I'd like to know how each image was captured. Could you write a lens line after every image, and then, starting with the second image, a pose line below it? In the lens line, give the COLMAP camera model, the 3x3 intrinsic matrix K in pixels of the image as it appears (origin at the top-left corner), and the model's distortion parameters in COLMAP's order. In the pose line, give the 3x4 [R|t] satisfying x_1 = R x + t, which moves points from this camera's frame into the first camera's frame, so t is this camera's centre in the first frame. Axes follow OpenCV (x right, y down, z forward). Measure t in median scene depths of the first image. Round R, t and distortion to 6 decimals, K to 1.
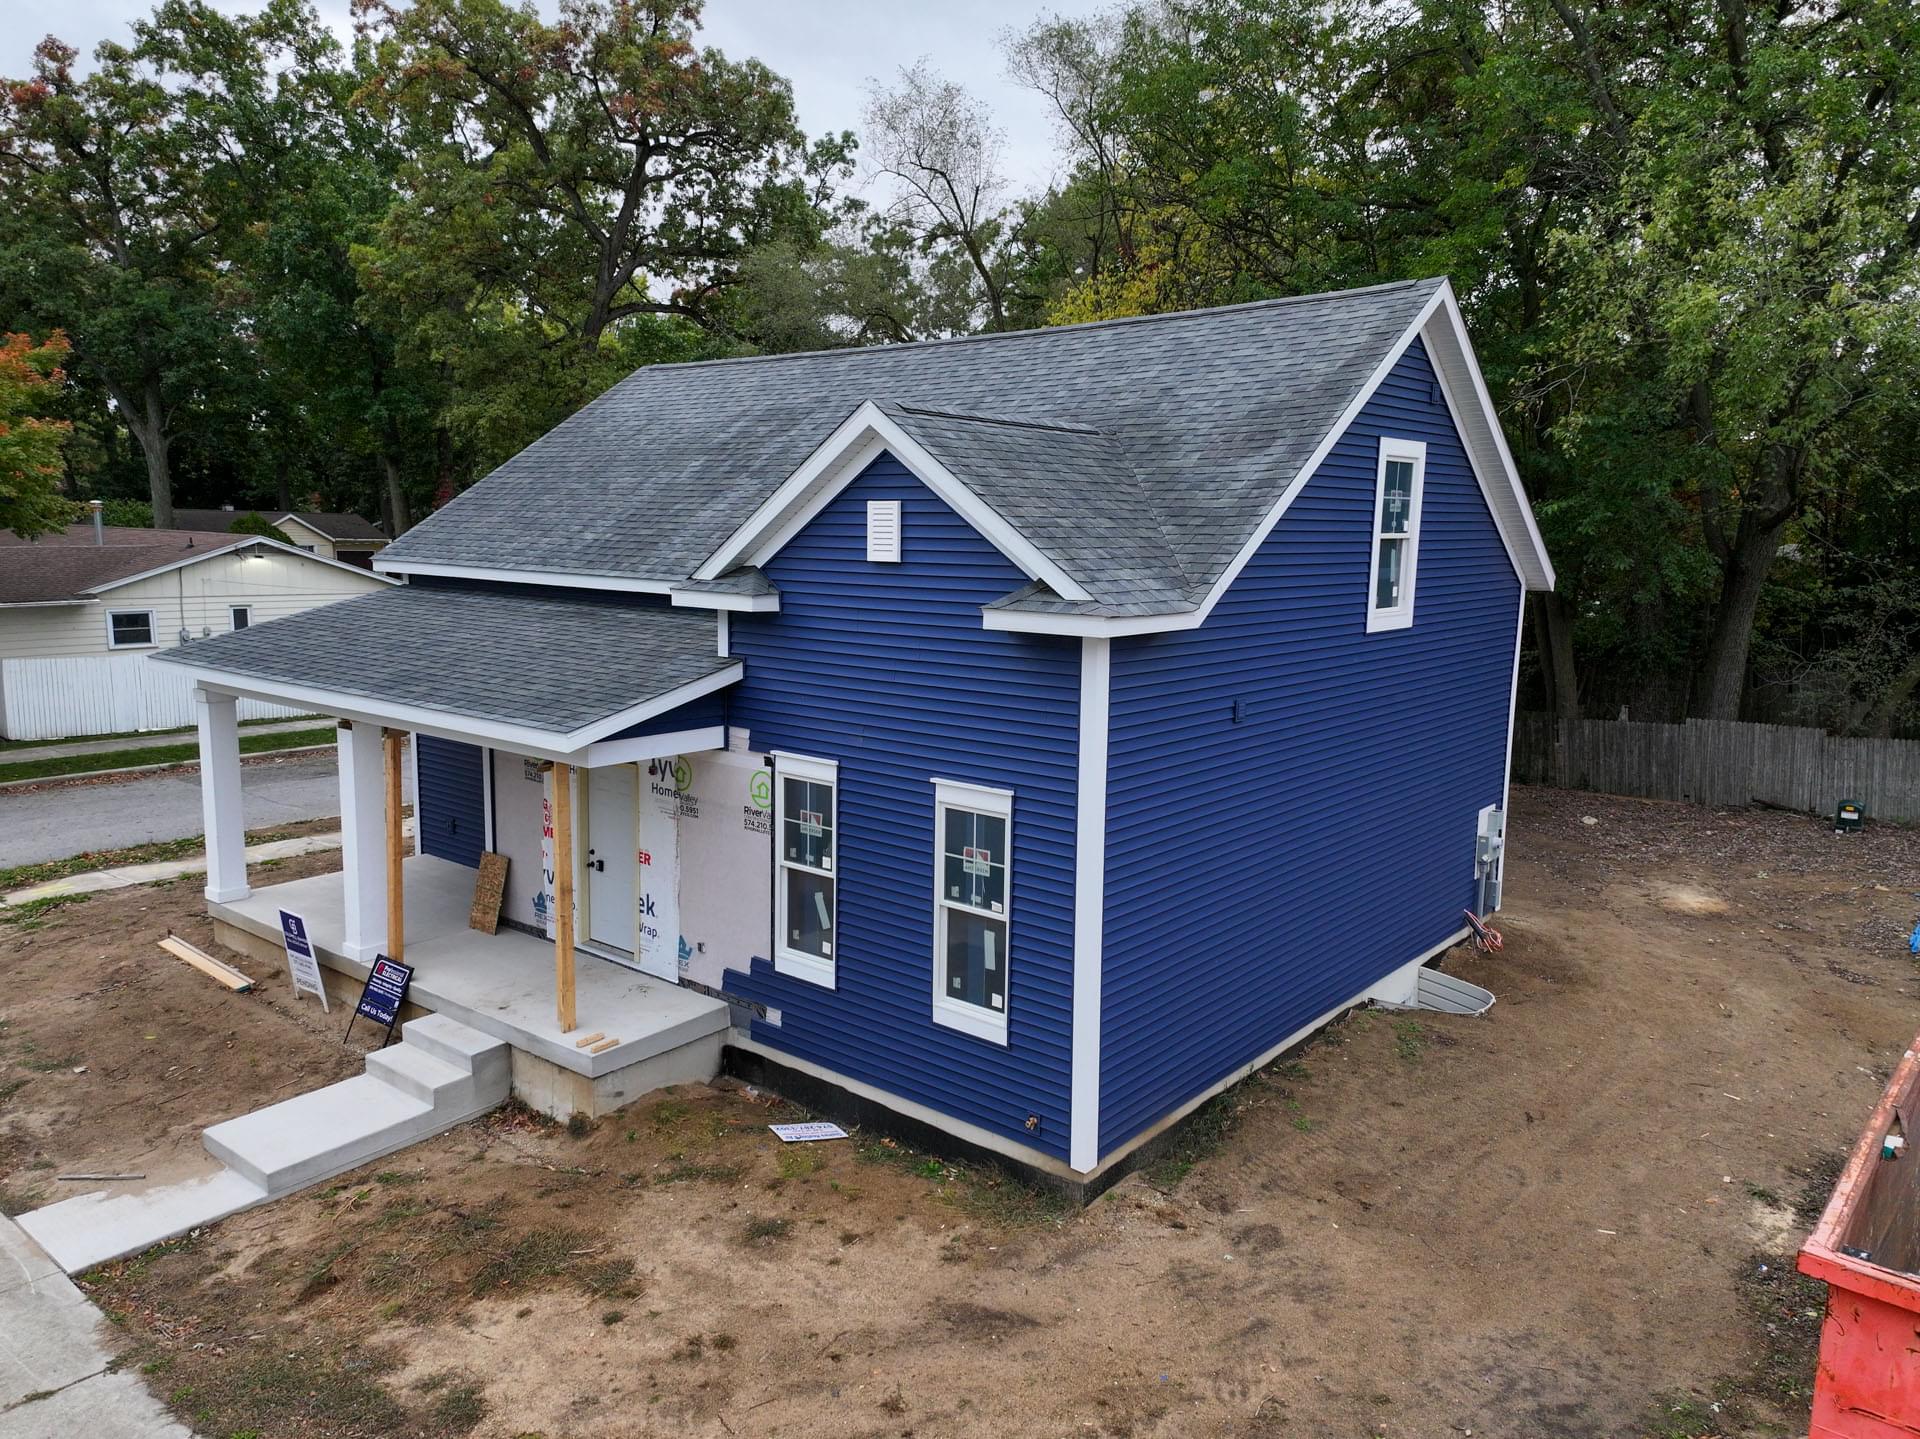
lens RADIAL K [[1296.0, 0, 960.6], [0, 1296.0, 725.0], [0, 0, 1]] dist [0.215210, -0.200230]
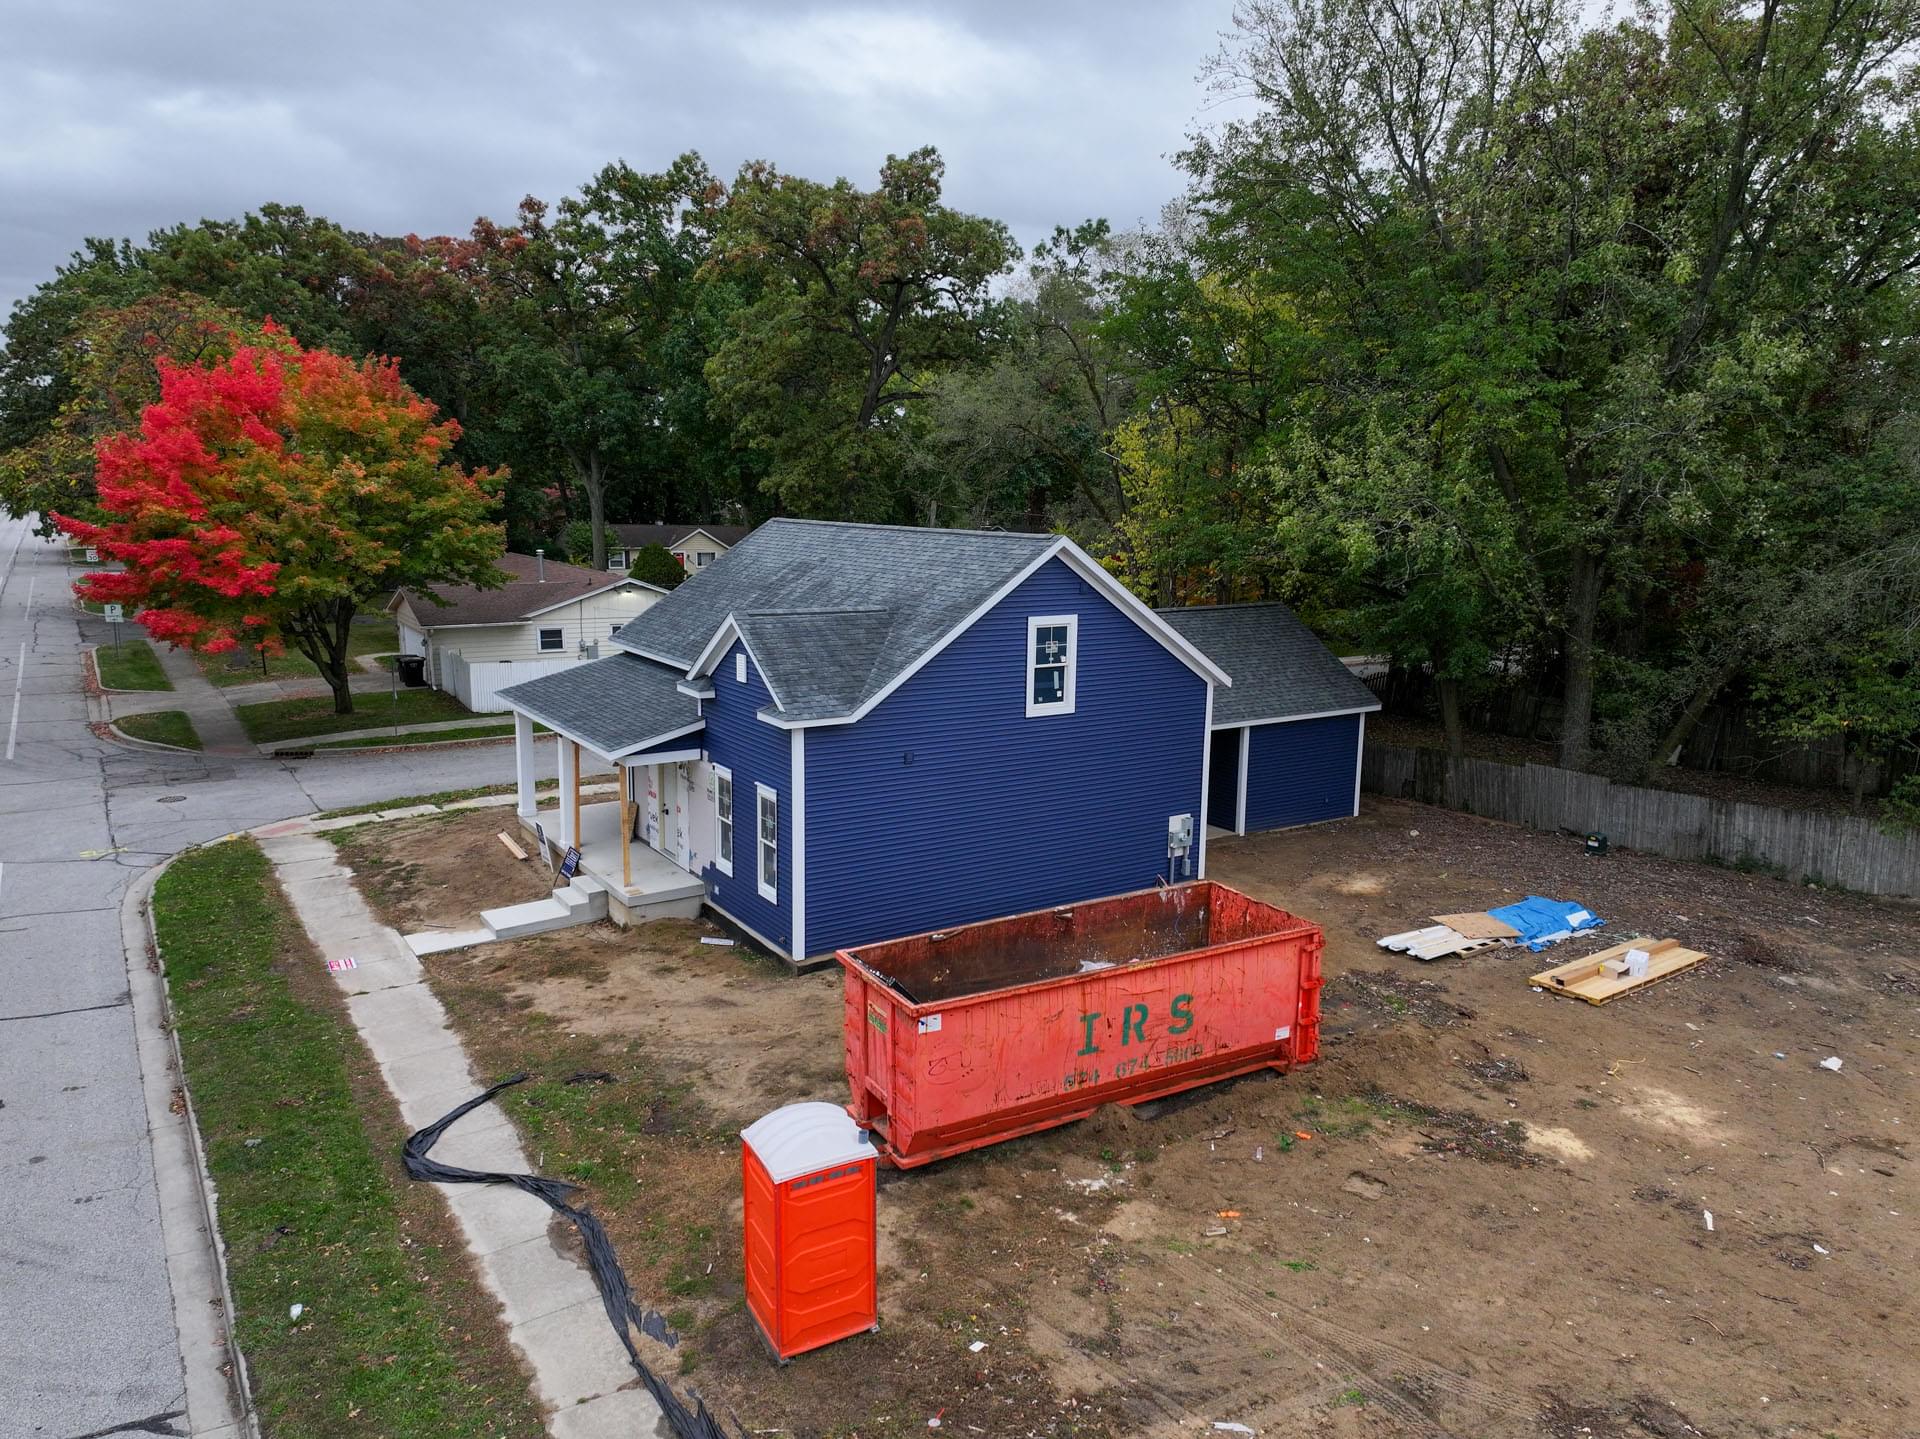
lens RADIAL K [[1294.4, 0, 960.9], [0, 1294.4, 729.8], [0, 0, 1]] dist [0.227296, -0.221826]
pose [[0.954076, 0.053501, -0.294748, 0.805290], [-0.045309, 0.998375, 0.034558, -0.117530], [0.296118, -0.019616, 0.954950, -0.840264]]
